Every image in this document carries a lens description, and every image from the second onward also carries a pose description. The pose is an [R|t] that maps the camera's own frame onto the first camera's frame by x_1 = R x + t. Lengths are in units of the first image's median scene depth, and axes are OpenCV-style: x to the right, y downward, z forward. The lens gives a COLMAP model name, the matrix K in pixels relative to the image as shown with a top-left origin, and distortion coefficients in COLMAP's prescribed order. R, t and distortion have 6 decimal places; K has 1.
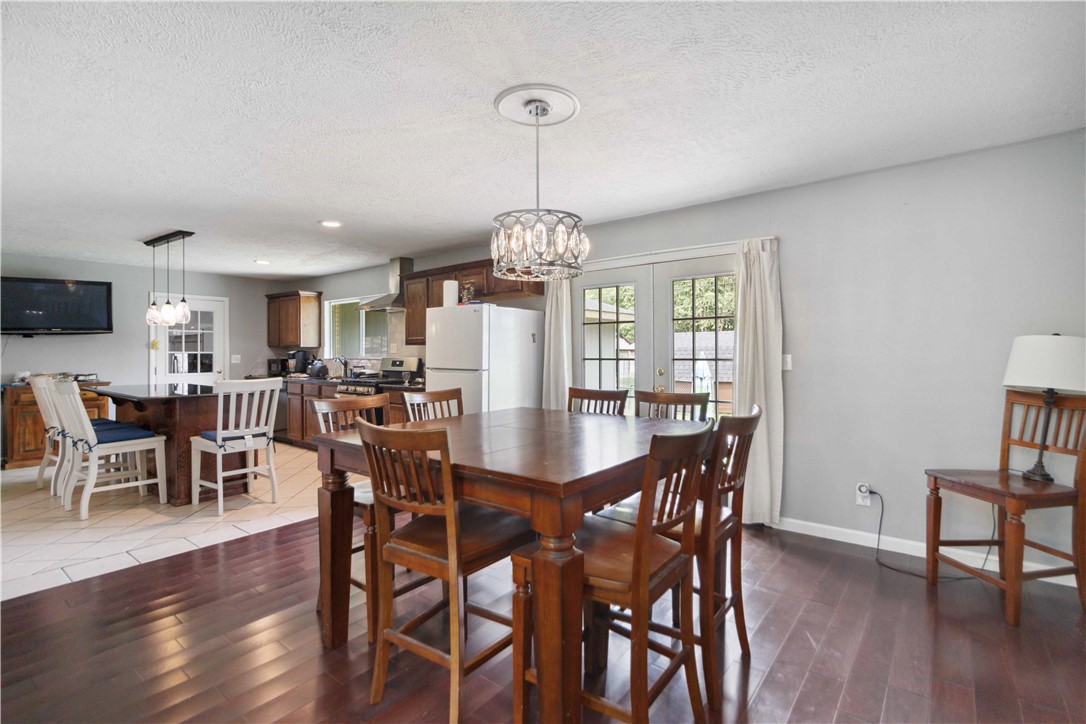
lens RADIAL K [[506.9, 0, 560.2], [0, 506.9, 356.2], [0, 0, 1]] dist [-0.004681, 0.000638]
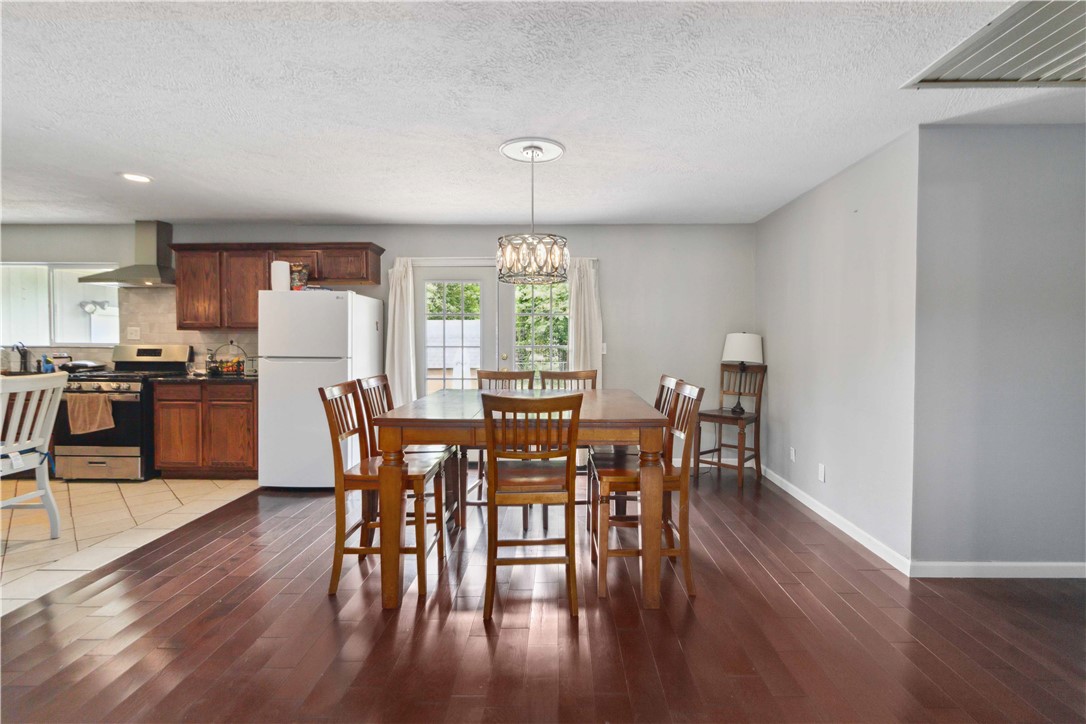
lens RADIAL K [[506.9, 0, 566.2], [0, 506.9, 354.4], [0, 0, 1]] dist [-0.004681, 0.000638]
pose [[0.792059, -0.010561, 0.610353, -0.326551], [-0.001948, 0.999802, 0.019828, 0.000272], [-0.610441, -0.016894, 0.791881, -0.038587]]
